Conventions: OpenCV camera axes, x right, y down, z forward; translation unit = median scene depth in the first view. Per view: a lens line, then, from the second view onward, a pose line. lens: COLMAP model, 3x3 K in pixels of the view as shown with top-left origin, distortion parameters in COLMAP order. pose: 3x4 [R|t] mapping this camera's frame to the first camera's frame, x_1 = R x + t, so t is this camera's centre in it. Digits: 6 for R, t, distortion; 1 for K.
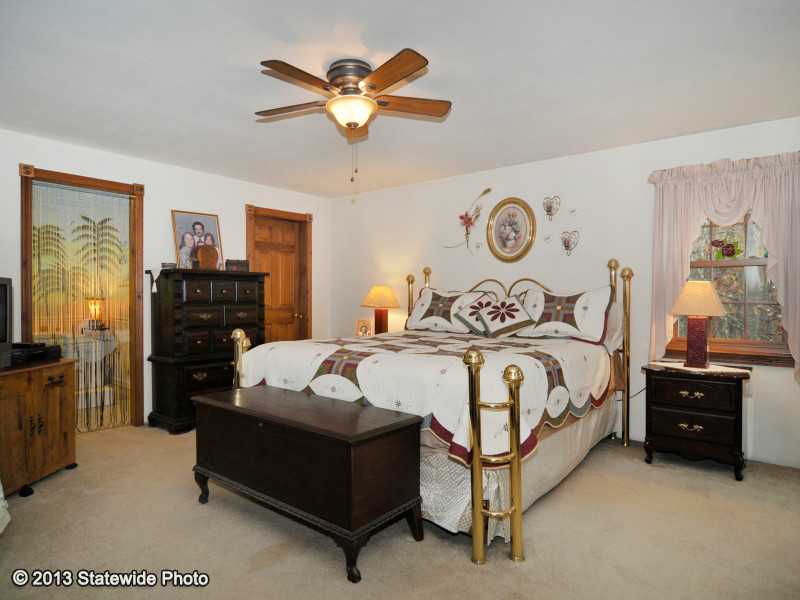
lens RADIAL K [[490.9, 0, 400.0], [0, 490.9, 298.3], [0, 0, 1]] dist [-0.002379, -0.010467]
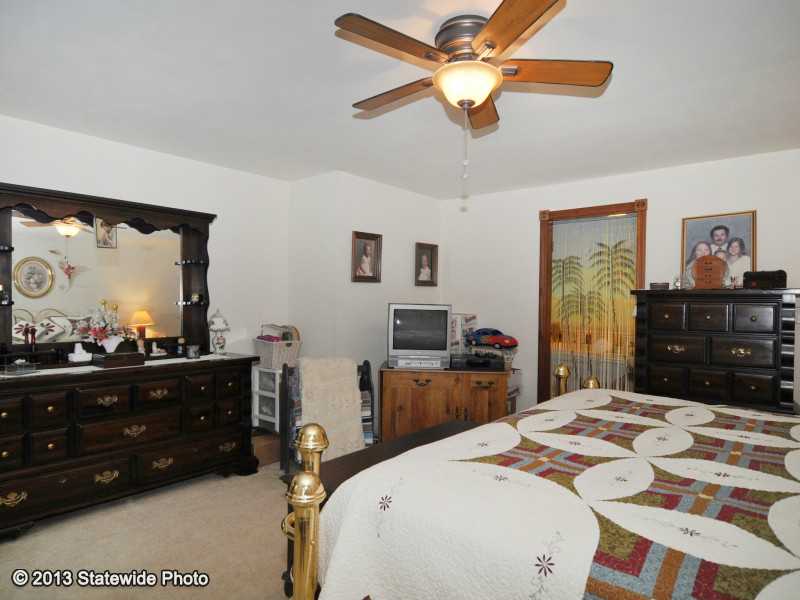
lens RADIAL K [[490.9, 0, 400.2], [0, 490.9, 302.6], [0, 0, 1]] dist [-0.002379, -0.010467]
pose [[-0.039077, -0.006039, -0.999218, 0.417201], [-0.015765, 0.999861, -0.005427, -0.025953], [0.999112, 0.015541, -0.039167, 0.597153]]
